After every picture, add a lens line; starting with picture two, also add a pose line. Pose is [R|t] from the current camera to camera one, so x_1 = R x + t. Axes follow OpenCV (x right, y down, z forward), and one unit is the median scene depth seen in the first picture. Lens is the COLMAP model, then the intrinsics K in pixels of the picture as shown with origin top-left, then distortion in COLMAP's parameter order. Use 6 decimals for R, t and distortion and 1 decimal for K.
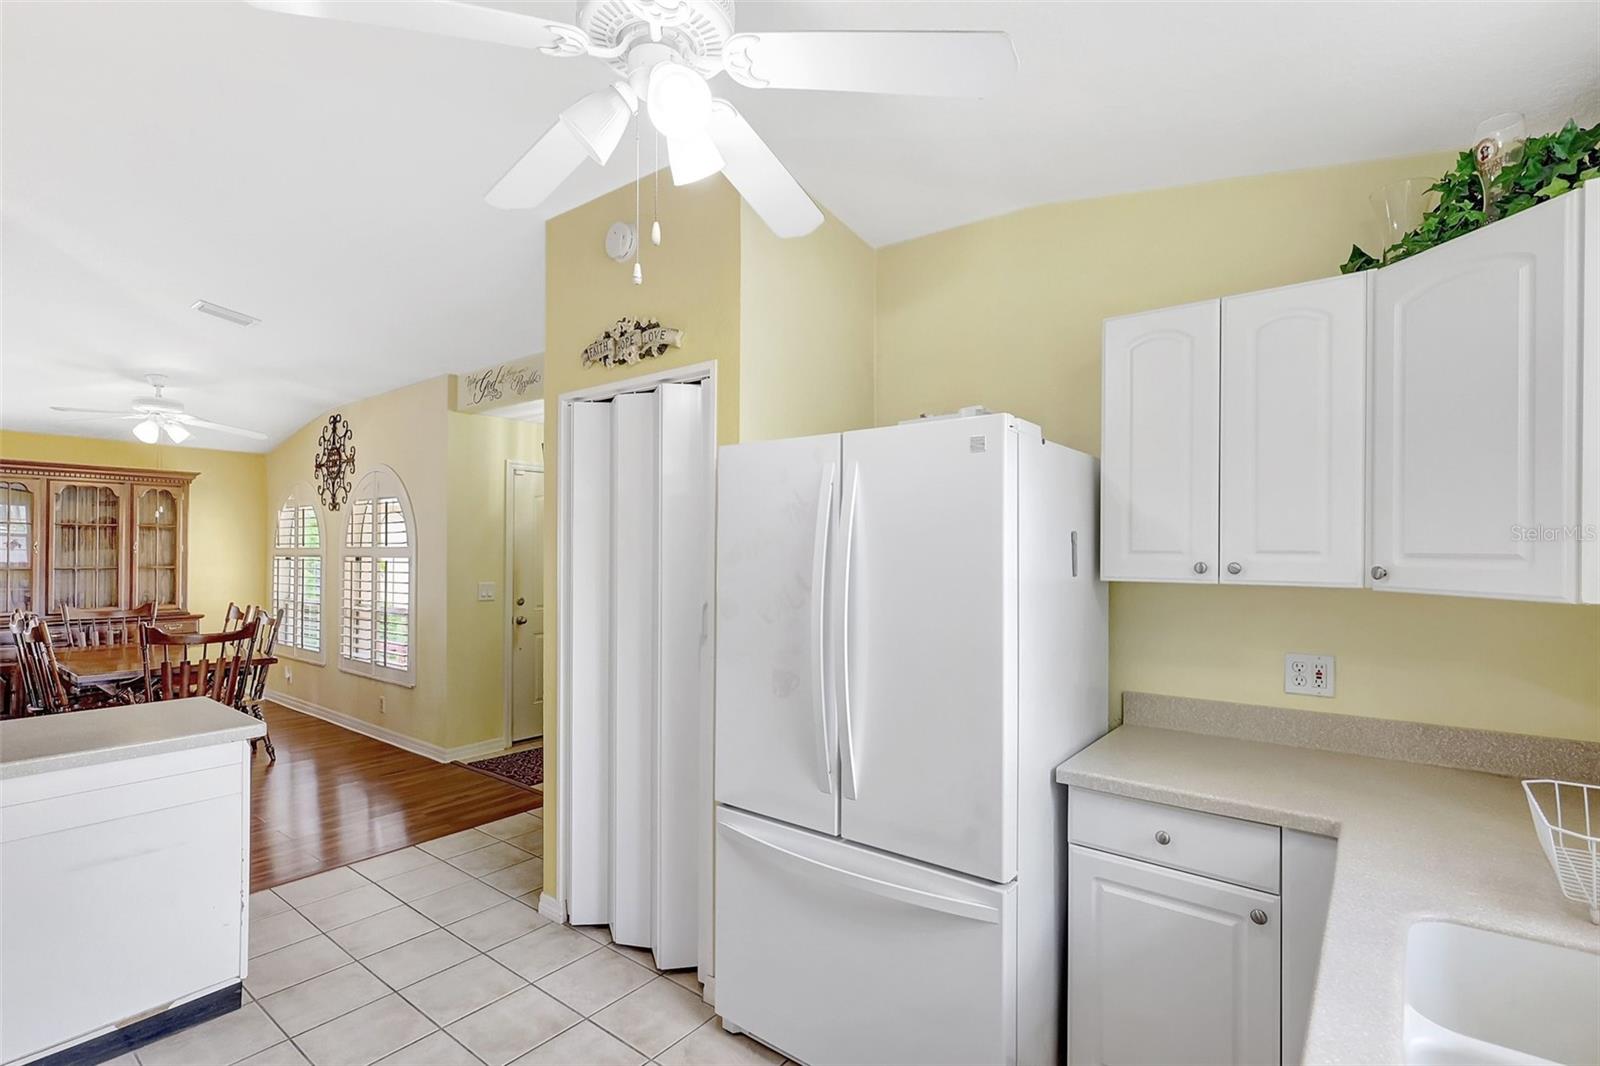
lens RADIAL K [[747.5, 0, 792.6], [0, 747.5, 548.1], [0, 0, 1]] dist [0.000999, -0.001446]
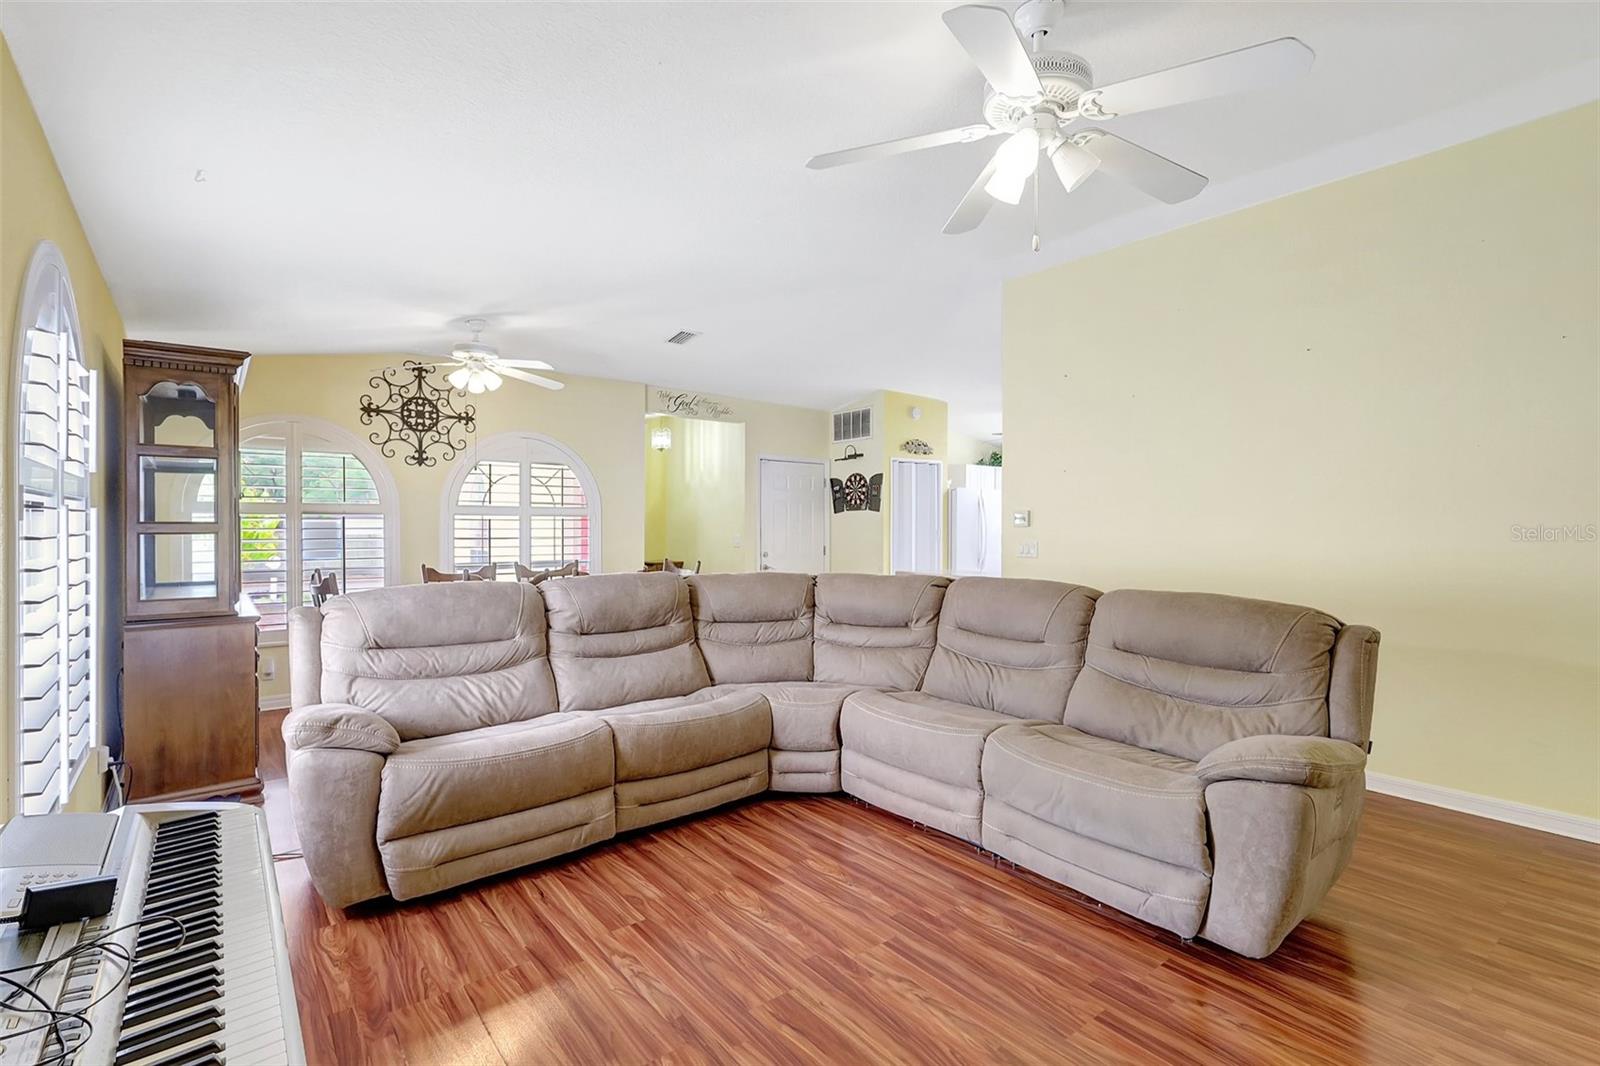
lens RADIAL K [[747.5, 0, 799.3], [0, 747.5, 528.7], [0, 0, 1]] dist [0.000999, -0.001446]
pose [[0.220502, -0.005896, 0.975369, -3.294180], [-0.007004, 0.999946, 0.007628, 0.042580], [-0.975361, -0.008513, 0.220449, 0.777041]]
